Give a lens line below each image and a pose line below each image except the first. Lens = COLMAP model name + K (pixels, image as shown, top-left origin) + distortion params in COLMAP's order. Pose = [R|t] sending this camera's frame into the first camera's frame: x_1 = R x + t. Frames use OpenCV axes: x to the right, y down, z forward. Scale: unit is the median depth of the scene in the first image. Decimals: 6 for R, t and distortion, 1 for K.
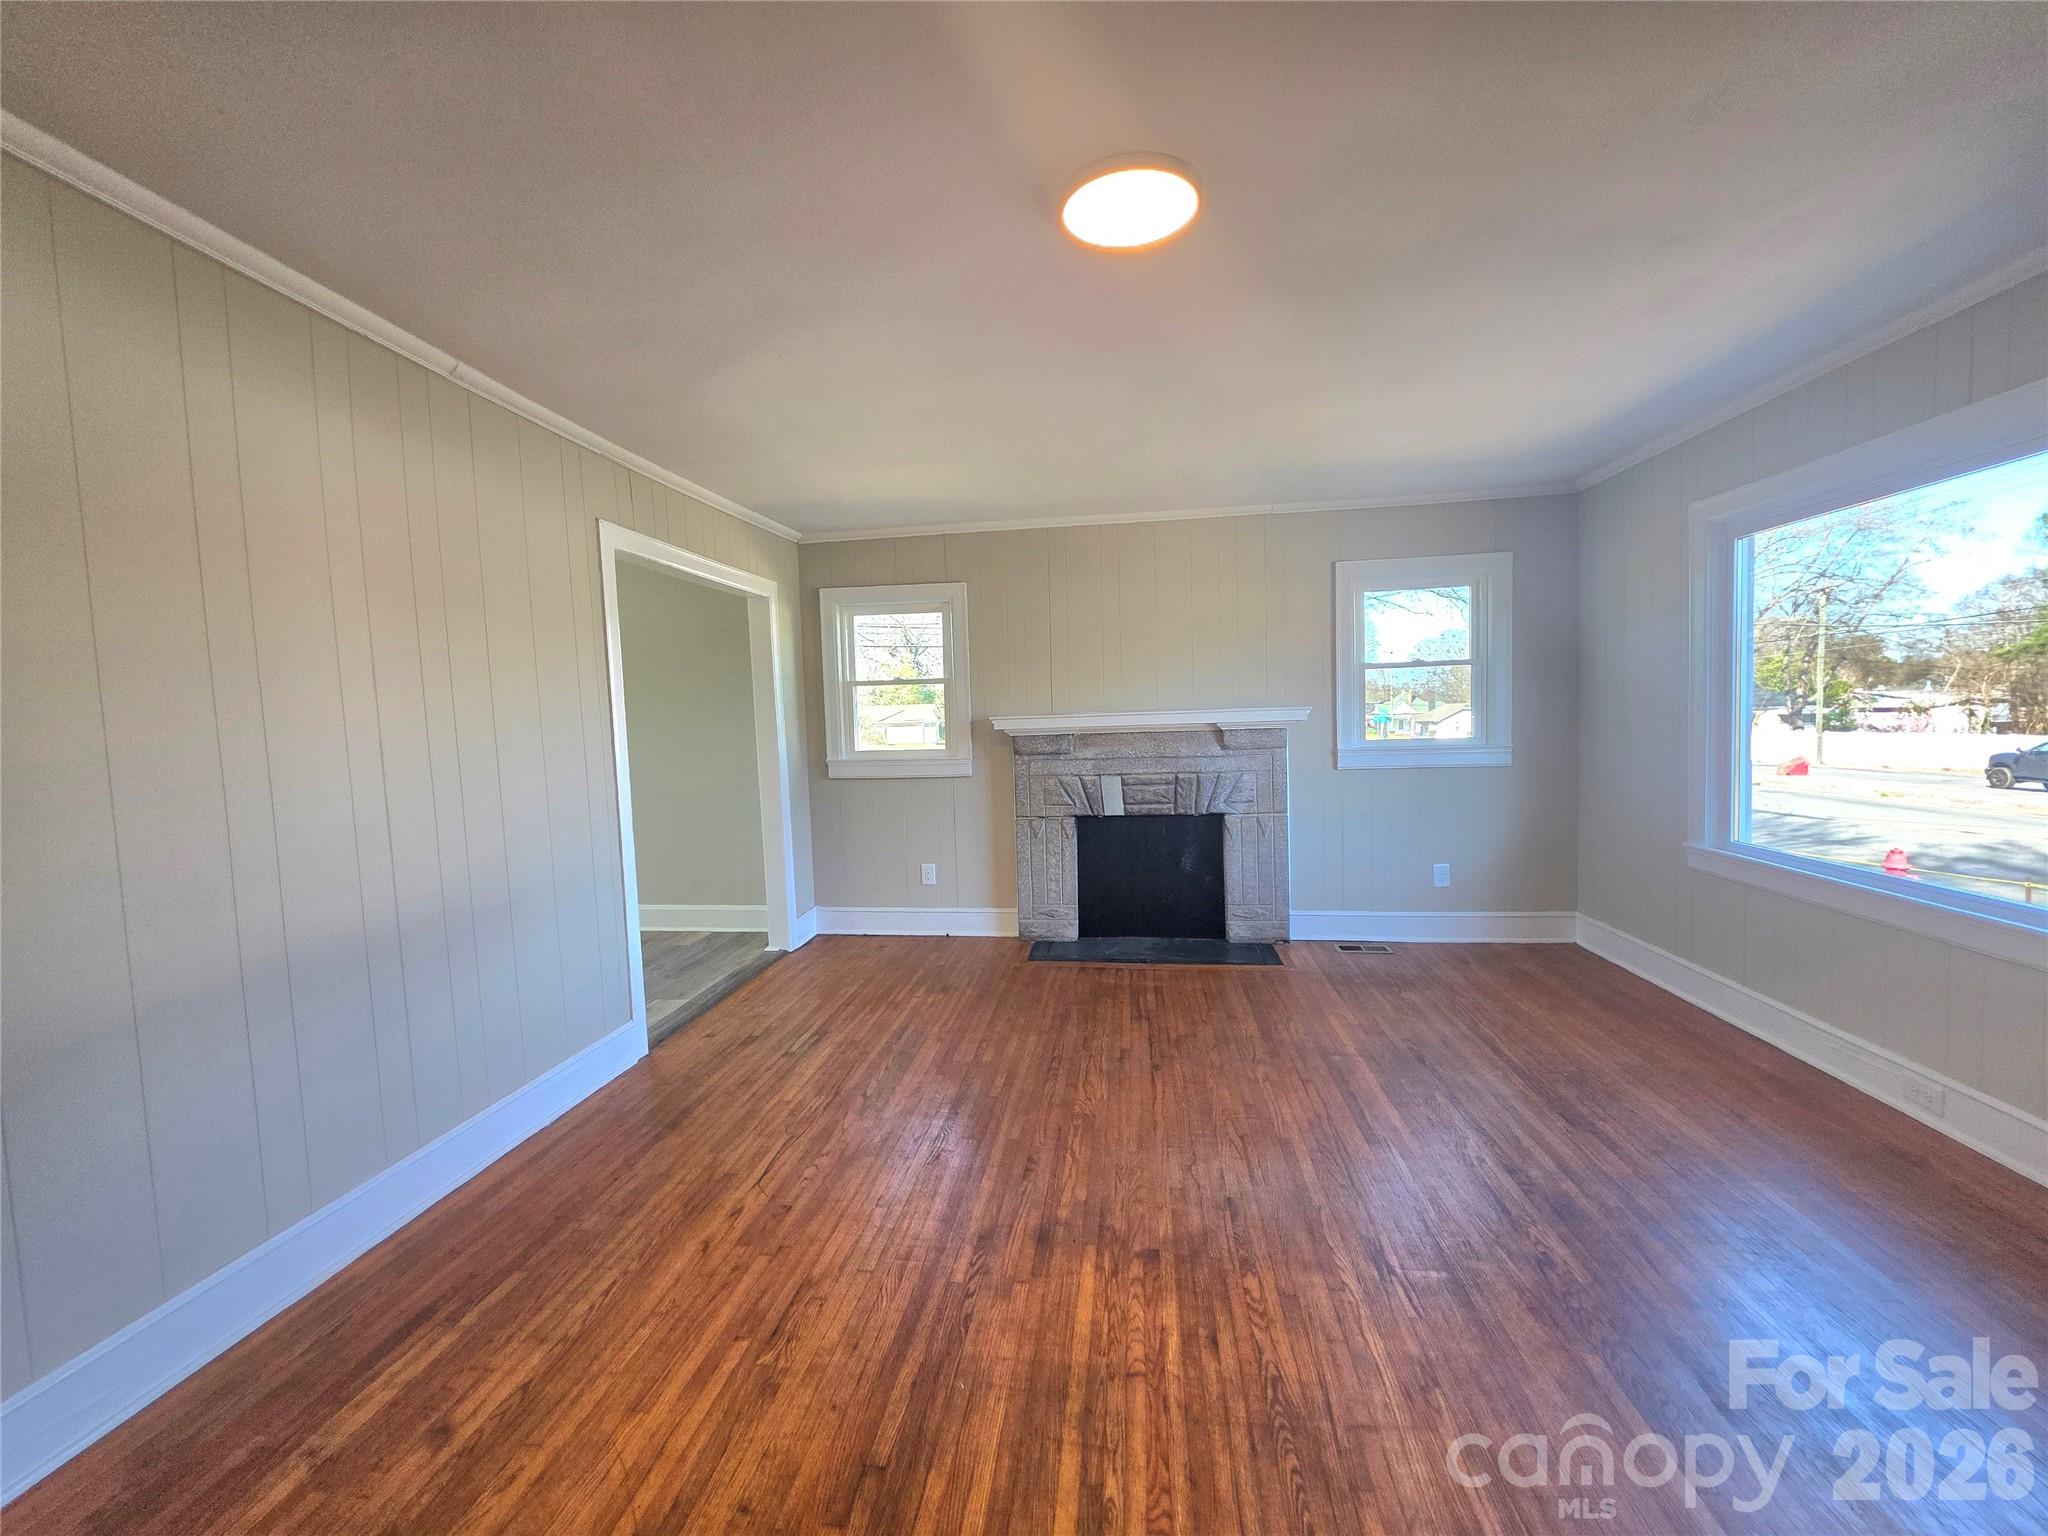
lens RADIAL K [[821.0, 0, 1010.1], [0, 821.0, 761.5], [0, 0, 1]] dist [-0.000166, 0.000823]
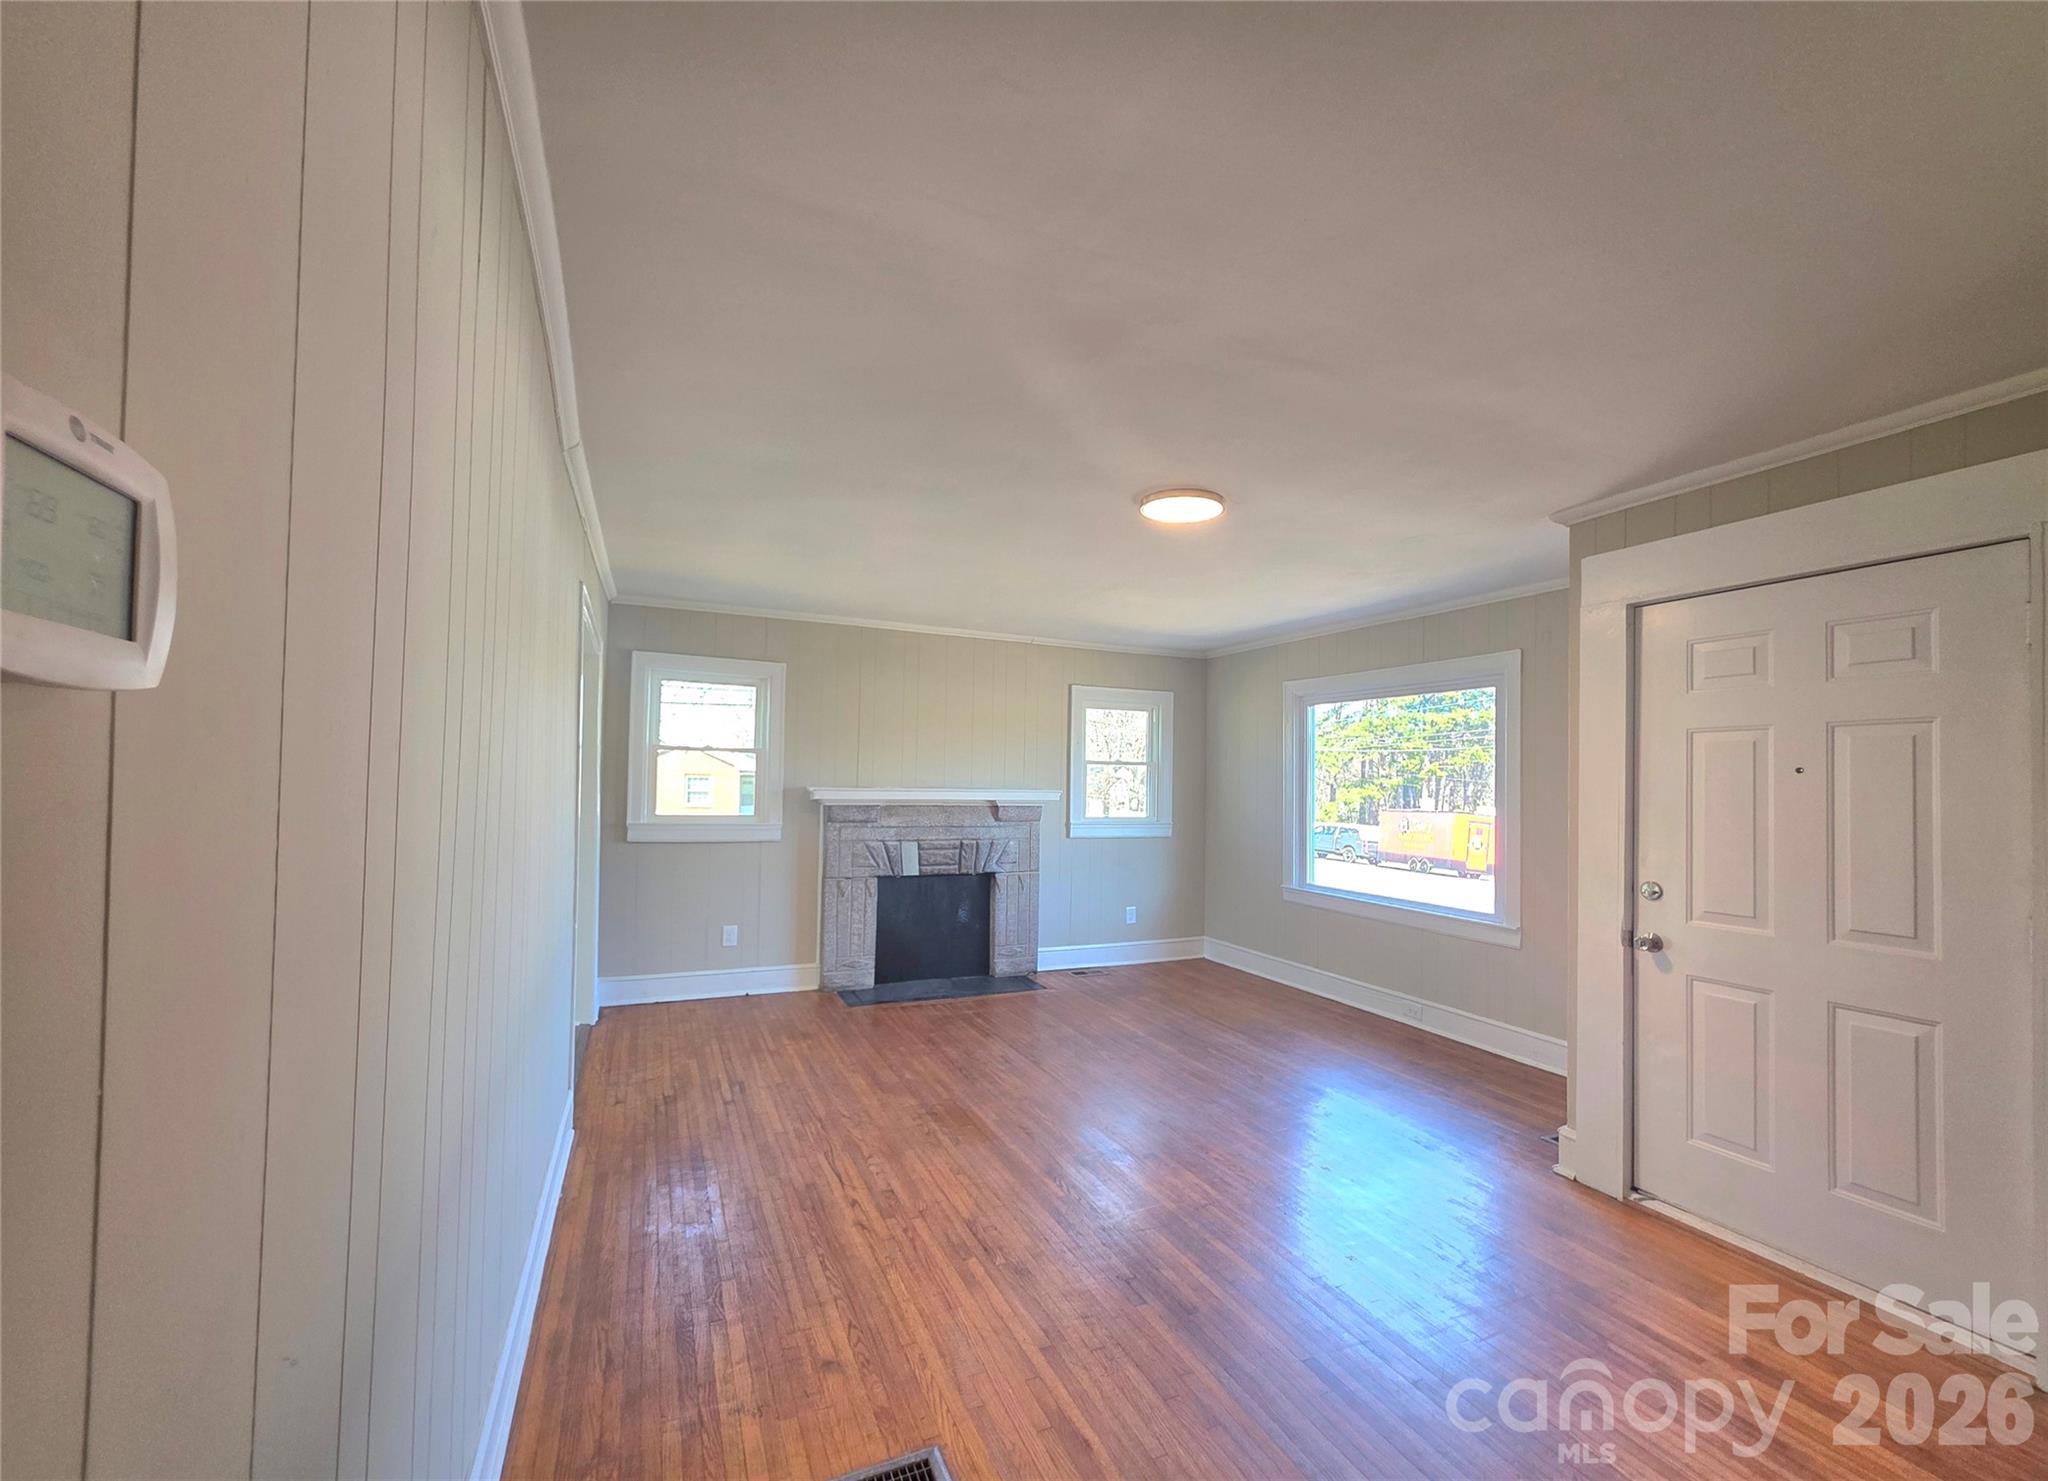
lens RADIAL K [[818.3, 0, 1019.1], [0, 818.3, 758.2], [0, 0, 1]] dist [0.001324, -0.000092]
pose [[0.845085, 0.062138, 0.531009, -0.406288], [-0.014836, 0.995566, -0.092889, 0.005383], [-0.534427, 0.070621, 0.842259, -0.090716]]
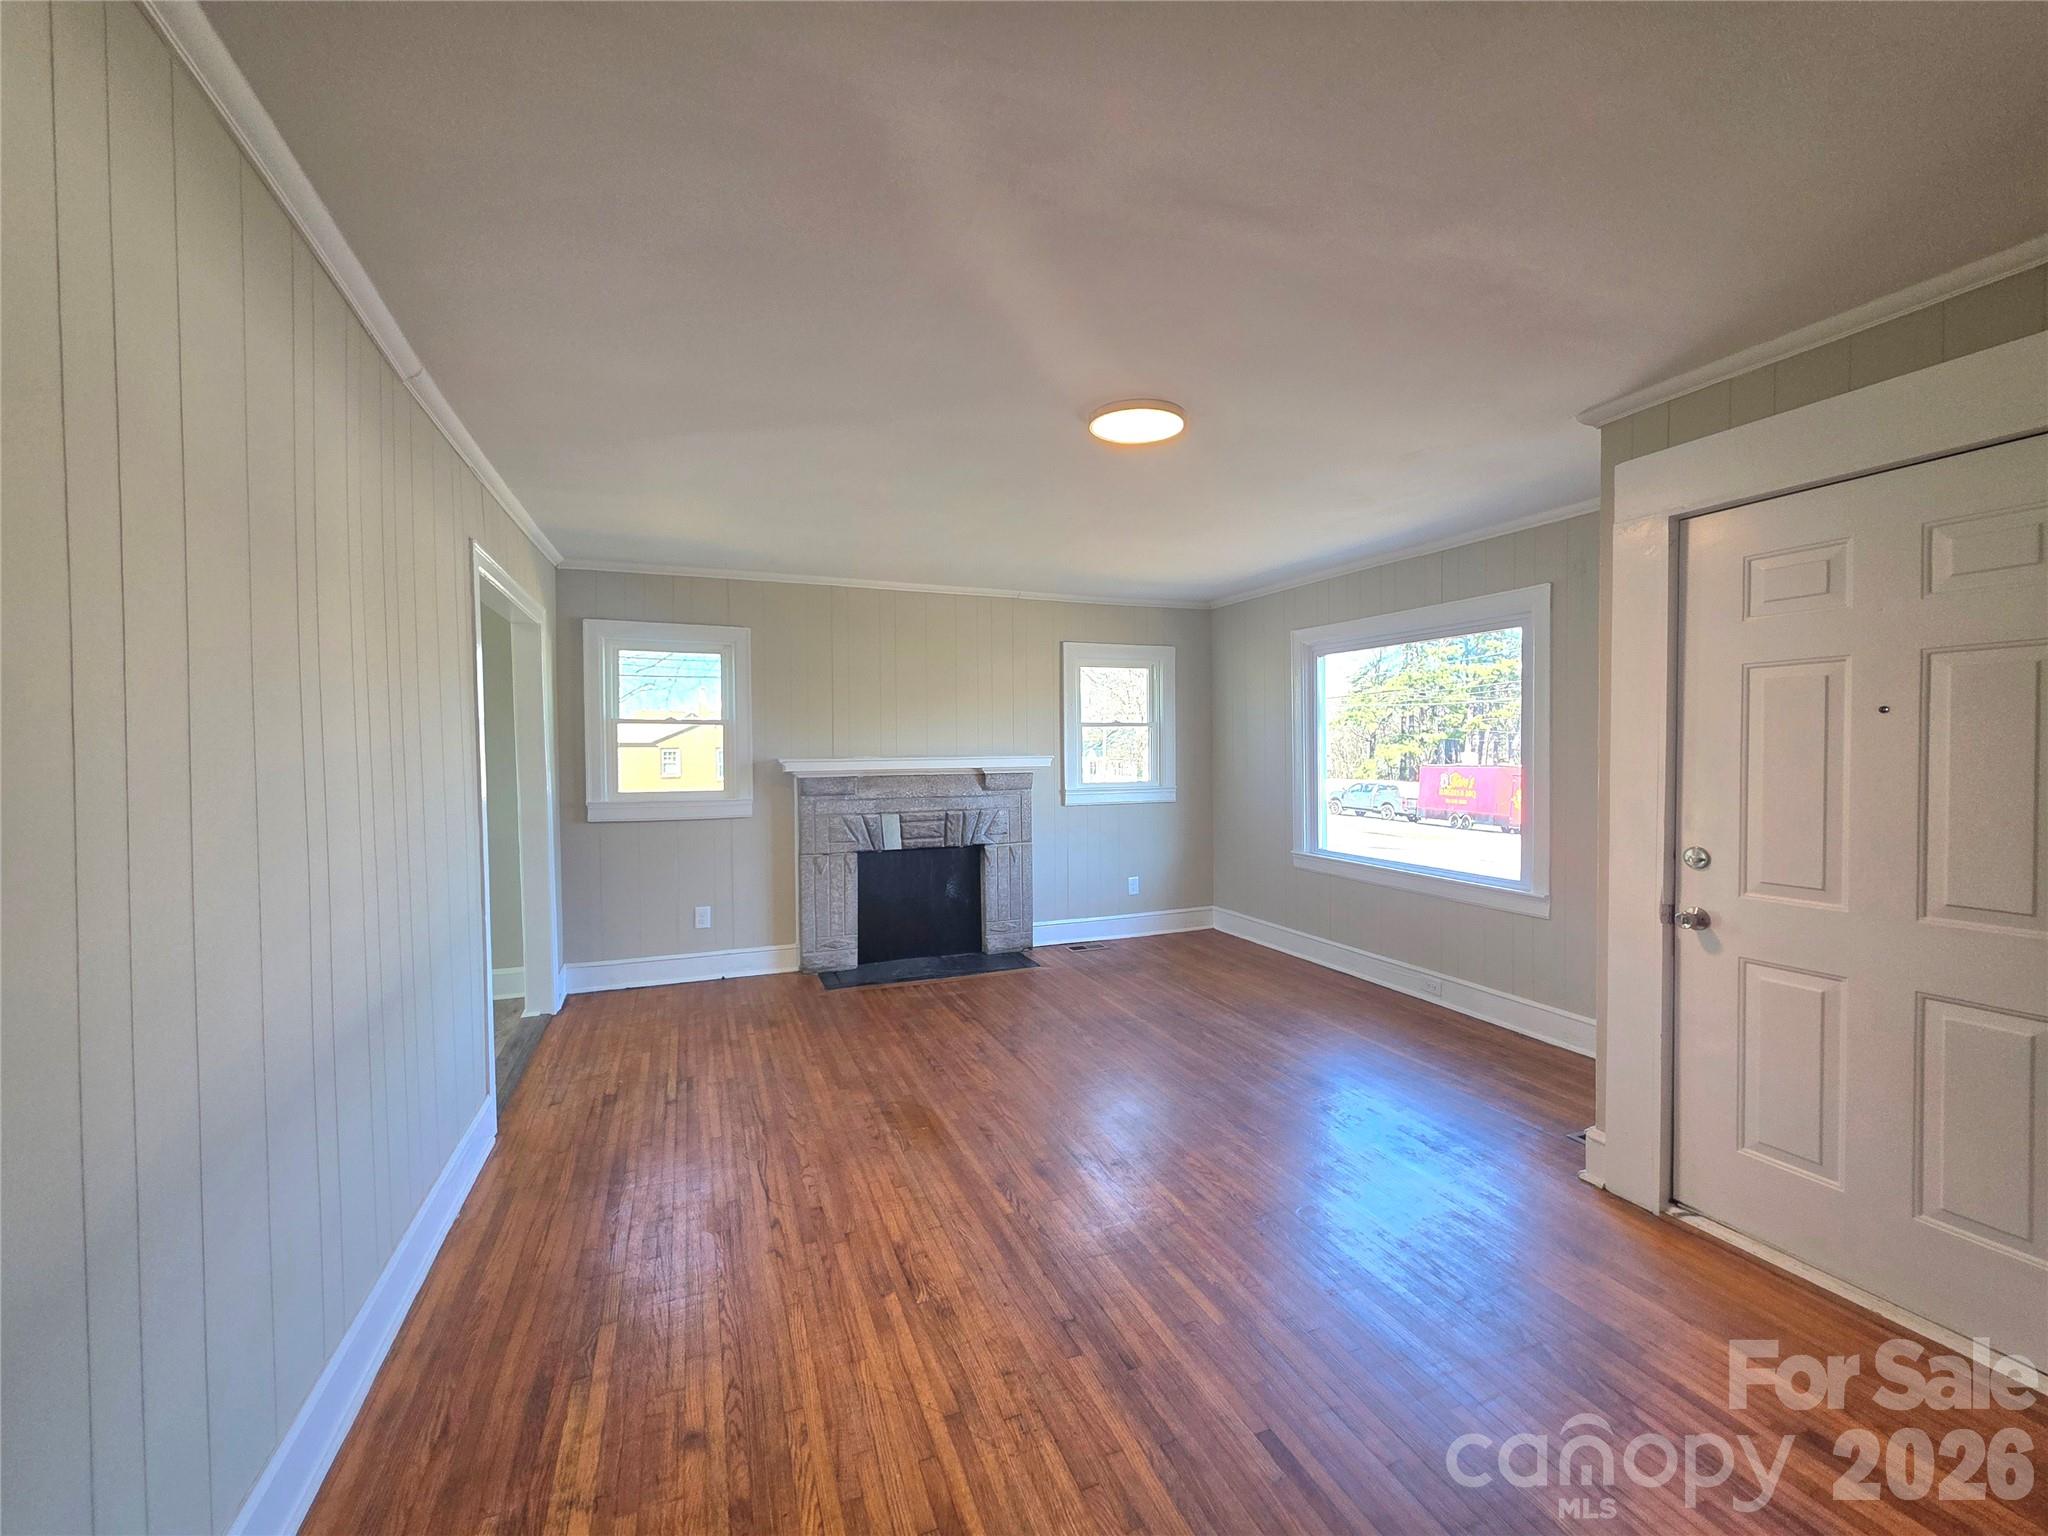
lens RADIAL K [[821.0, 0, 1020.1], [0, 821.0, 758.5], [0, 0, 1]] dist [-0.000166, 0.000823]
pose [[0.866436, 0.017088, 0.498996, -0.303997], [0.009112, 0.998706, -0.050023, -0.000692], [-0.499206, 0.047889, 0.865159, -0.058754]]
